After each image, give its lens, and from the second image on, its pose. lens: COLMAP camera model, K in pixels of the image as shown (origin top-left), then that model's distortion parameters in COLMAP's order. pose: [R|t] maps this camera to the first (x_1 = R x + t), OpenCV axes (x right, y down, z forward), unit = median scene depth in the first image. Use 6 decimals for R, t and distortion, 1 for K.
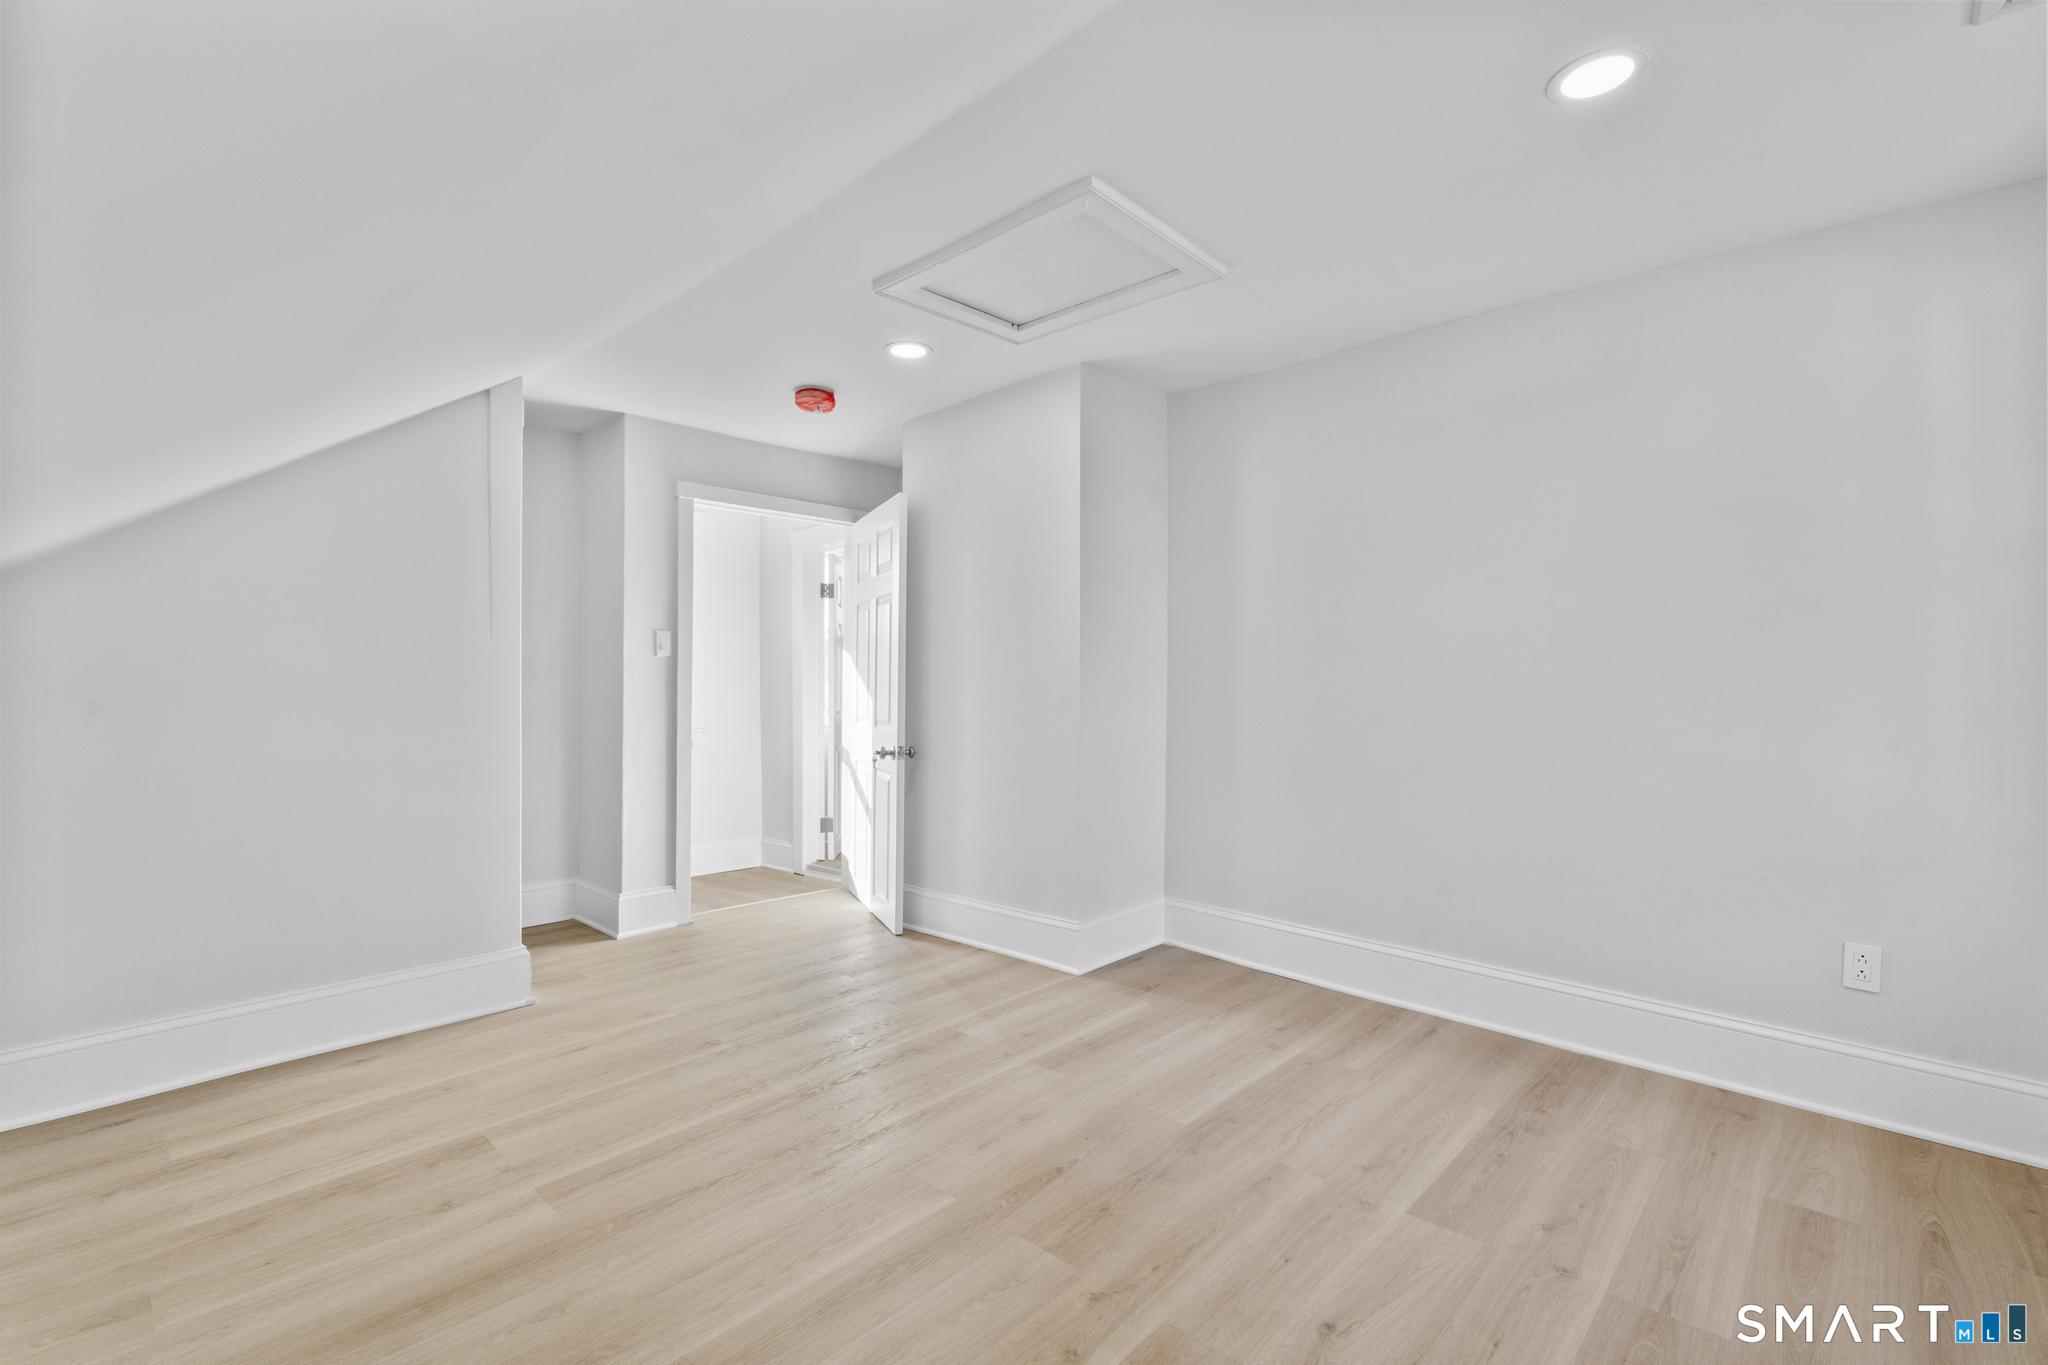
lens RADIAL K [[918.7, 0, 1023.2], [0, 918.7, 686.3], [0, 0, 1]] dist [-0.003550, 0.001680]
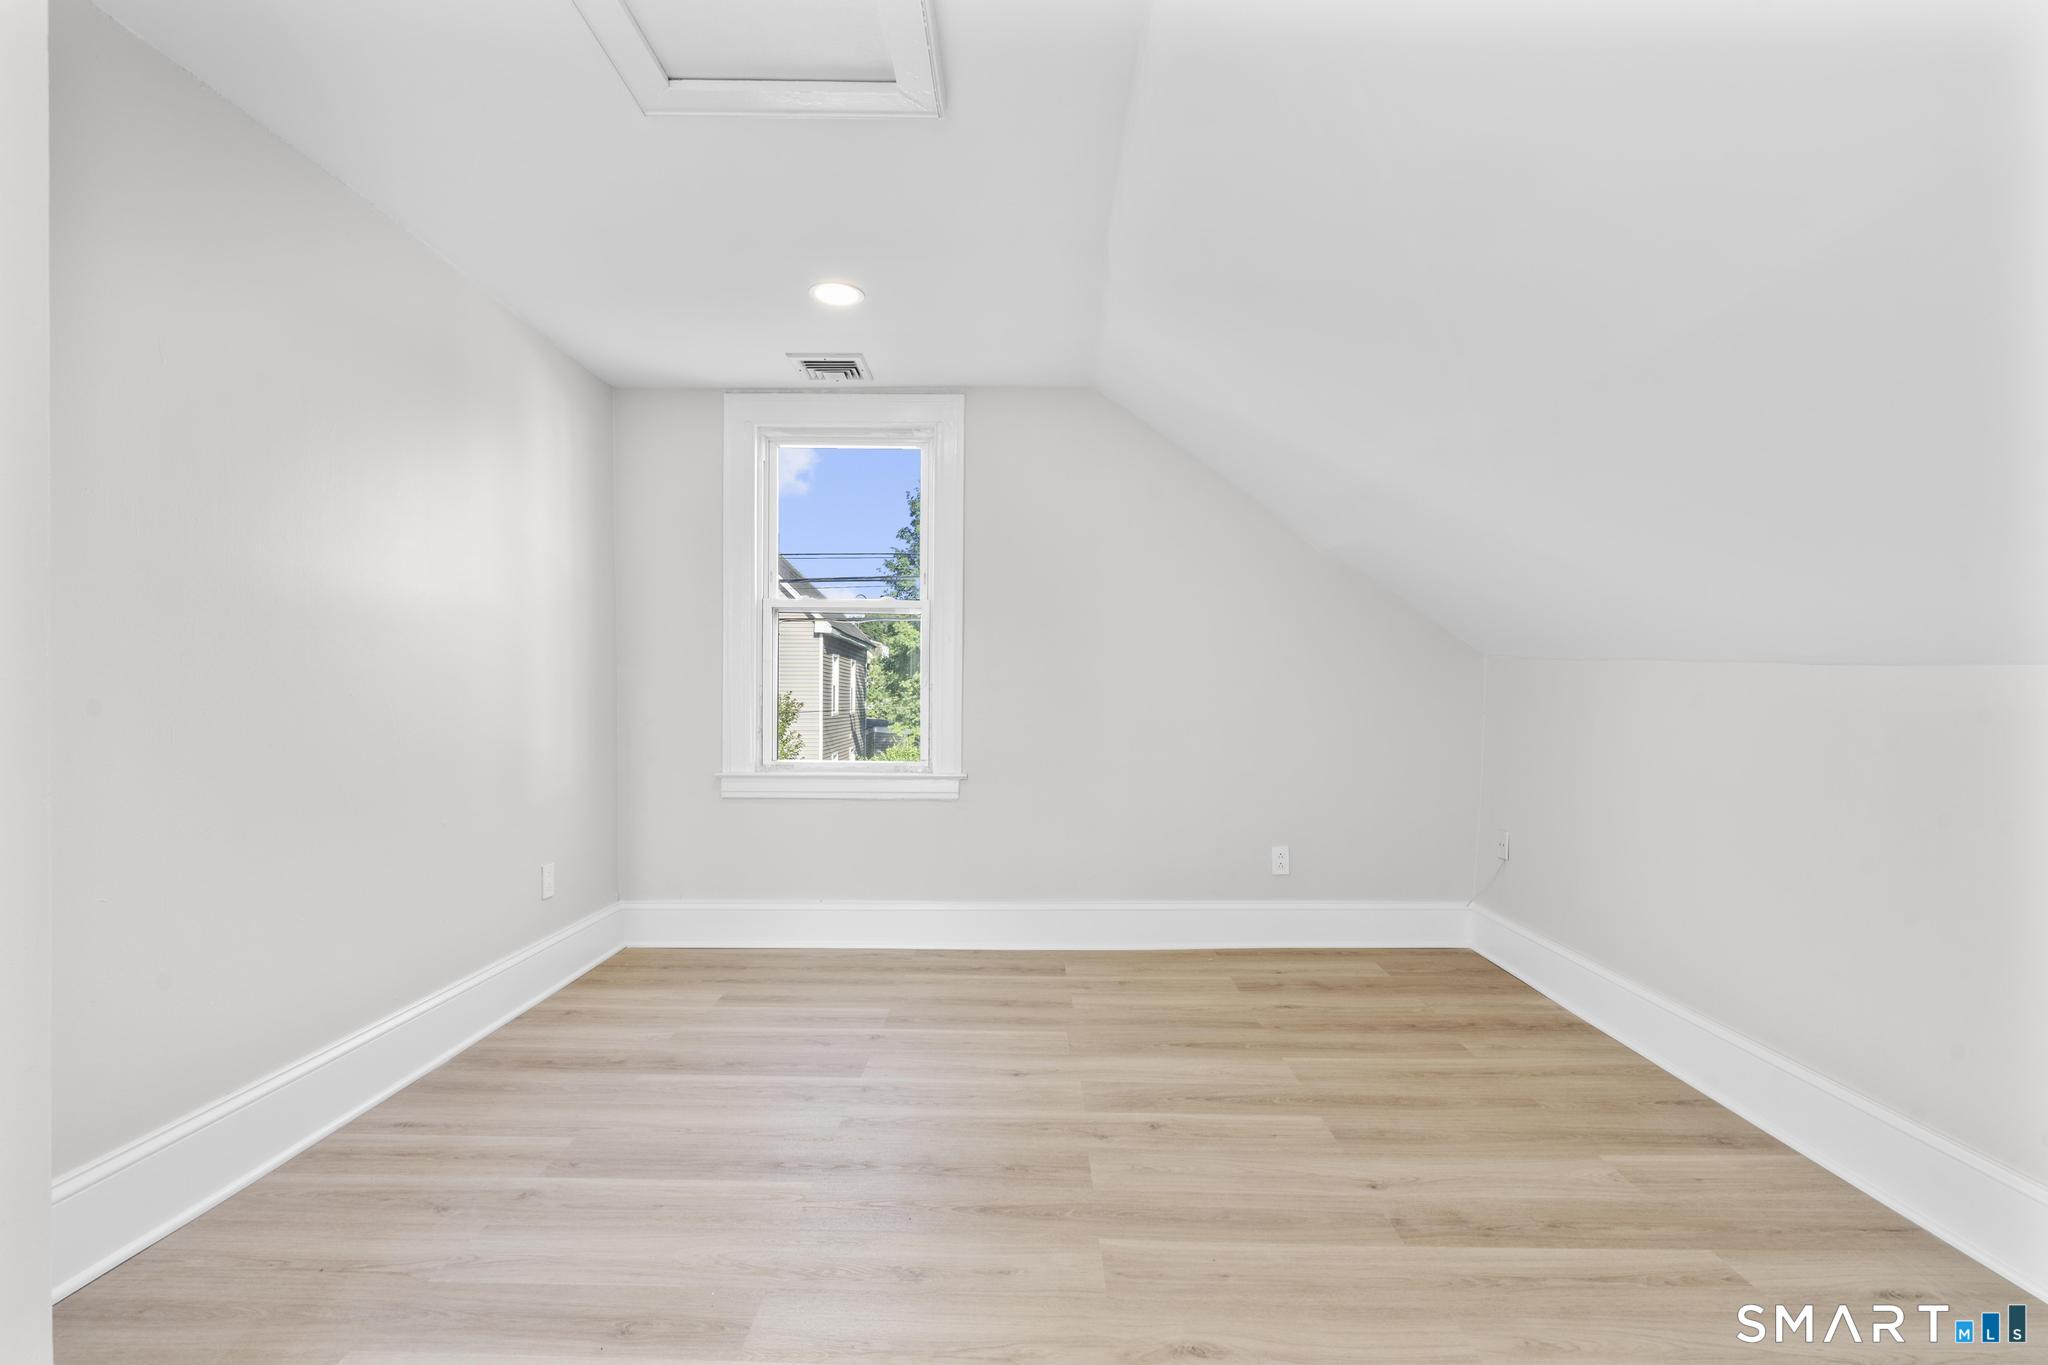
lens RADIAL K [[918.7, 0, 1021.7], [0, 918.7, 685.3], [0, 0, 1]] dist [-0.003550, 0.001680]
pose [[-0.688921, -0.010354, 0.724762, -0.579731], [-0.013284, 0.999910, 0.001657, -0.000440], [-0.724715, -0.008486, -0.688997, 1.442873]]
